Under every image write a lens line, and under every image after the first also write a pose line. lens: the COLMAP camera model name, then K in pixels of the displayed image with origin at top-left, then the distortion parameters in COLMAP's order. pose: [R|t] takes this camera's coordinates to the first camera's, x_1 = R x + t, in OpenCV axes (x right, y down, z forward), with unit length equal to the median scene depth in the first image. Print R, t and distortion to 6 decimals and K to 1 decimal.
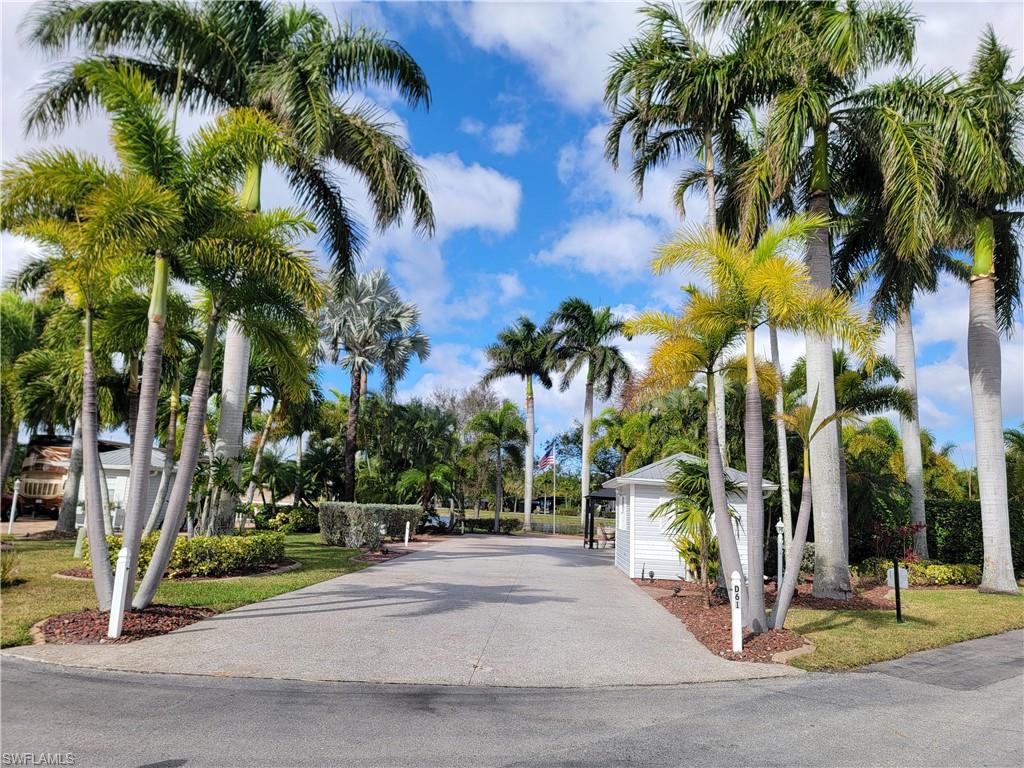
lens RADIAL K [[706.5, 0, 515.9], [0, 706.5, 377.5], [0, 0, 1]] dist [0.089747, -0.079265]
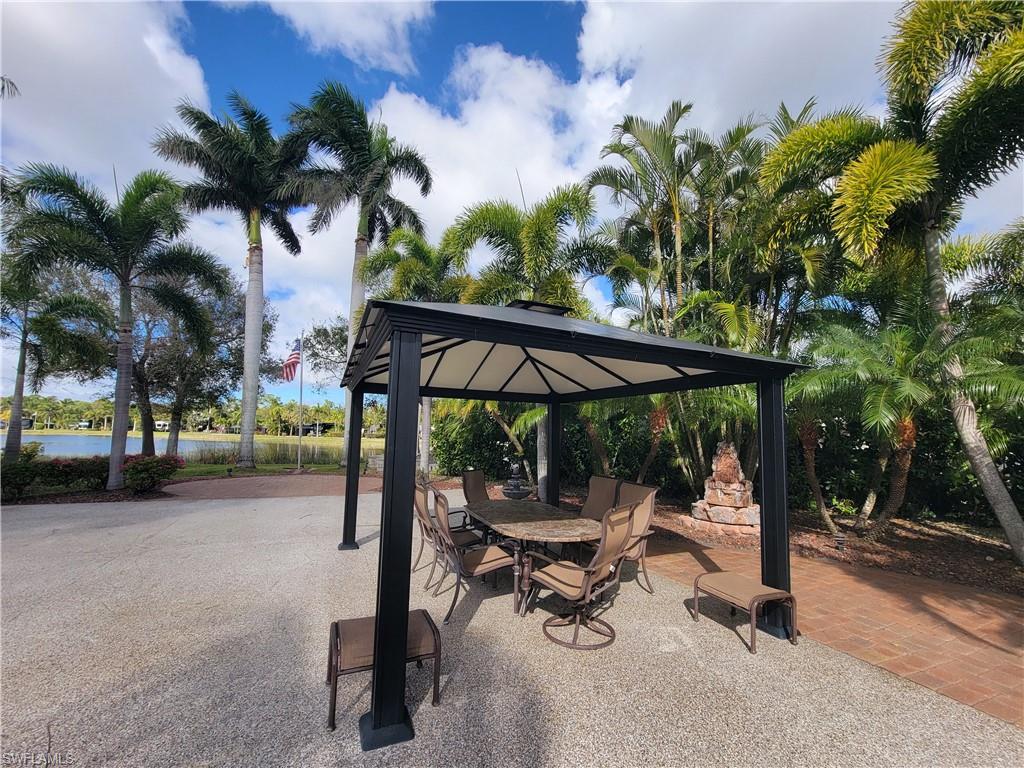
lens RADIAL K [[417.4, 0, 510.5], [0, 417.4, 401.6], [0, 0, 1]] dist [-0.009546, 0.002503]
pose [[0.895362, 0.008300, 0.445262, 0.067996], [-0.058698, 0.993303, 0.099519, 0.130777], [-0.441454, -0.115241, 0.889853, 0.690047]]
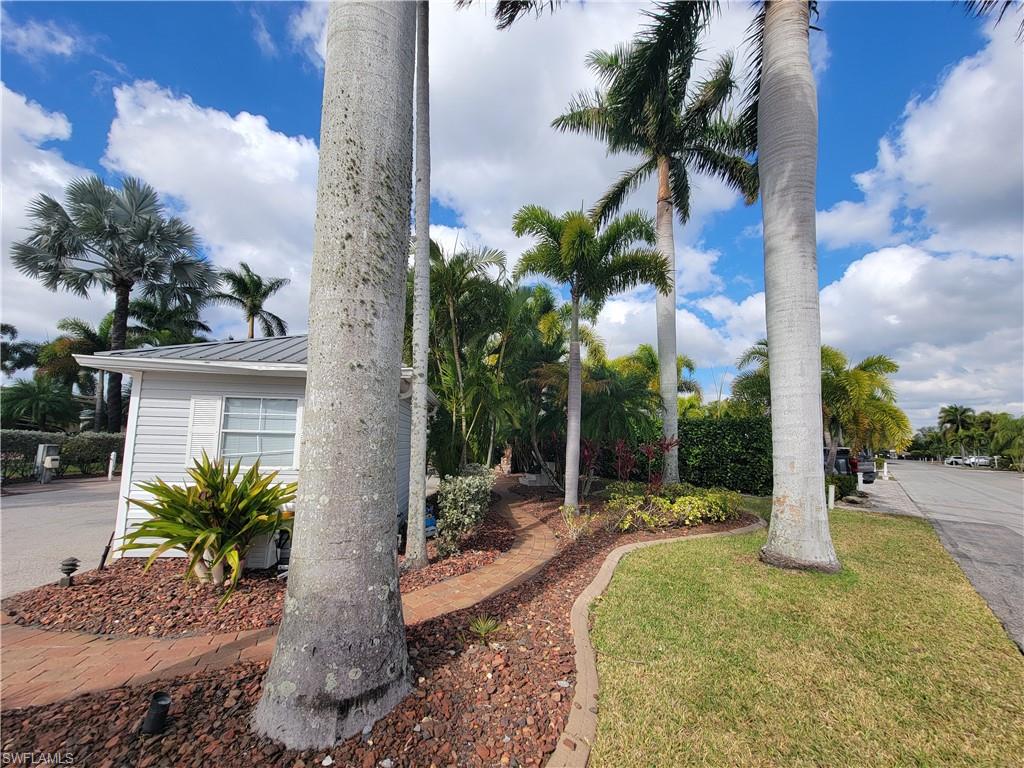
lens RADIAL K [[417.4, 0, 510.5], [0, 417.4, 401.6], [0, 0, 1]] dist [-0.009546, 0.002503]
pose [[0.992383, -0.004138, 0.123118, 0.174586], [-0.006549, 0.996250, 0.086276, 0.064644], [-0.123013, -0.086425, 0.988635, 0.303948]]
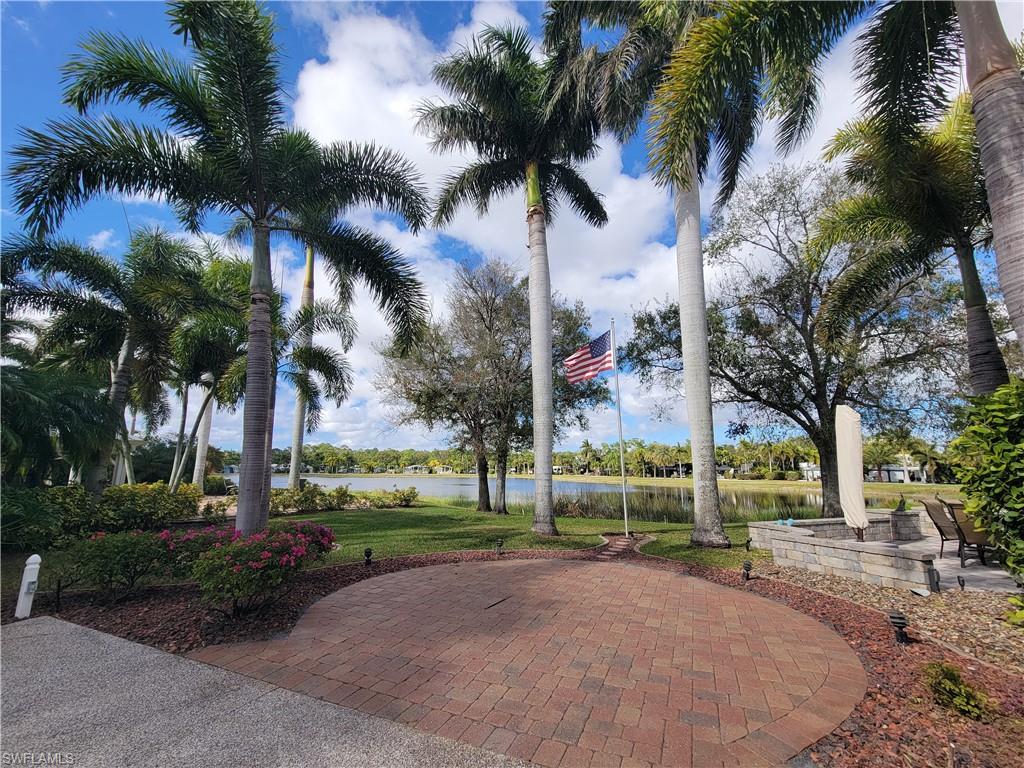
lens RADIAL K [[417.4, 0, 510.5], [0, 417.4, 401.6], [0, 0, 1]] dist [-0.009546, 0.002503]
pose [[0.933476, -0.097469, -0.345141, 0.096801], [0.098342, 0.995039, -0.015023, 0.171743], [0.344893, -0.019918, 0.938431, 0.899107]]
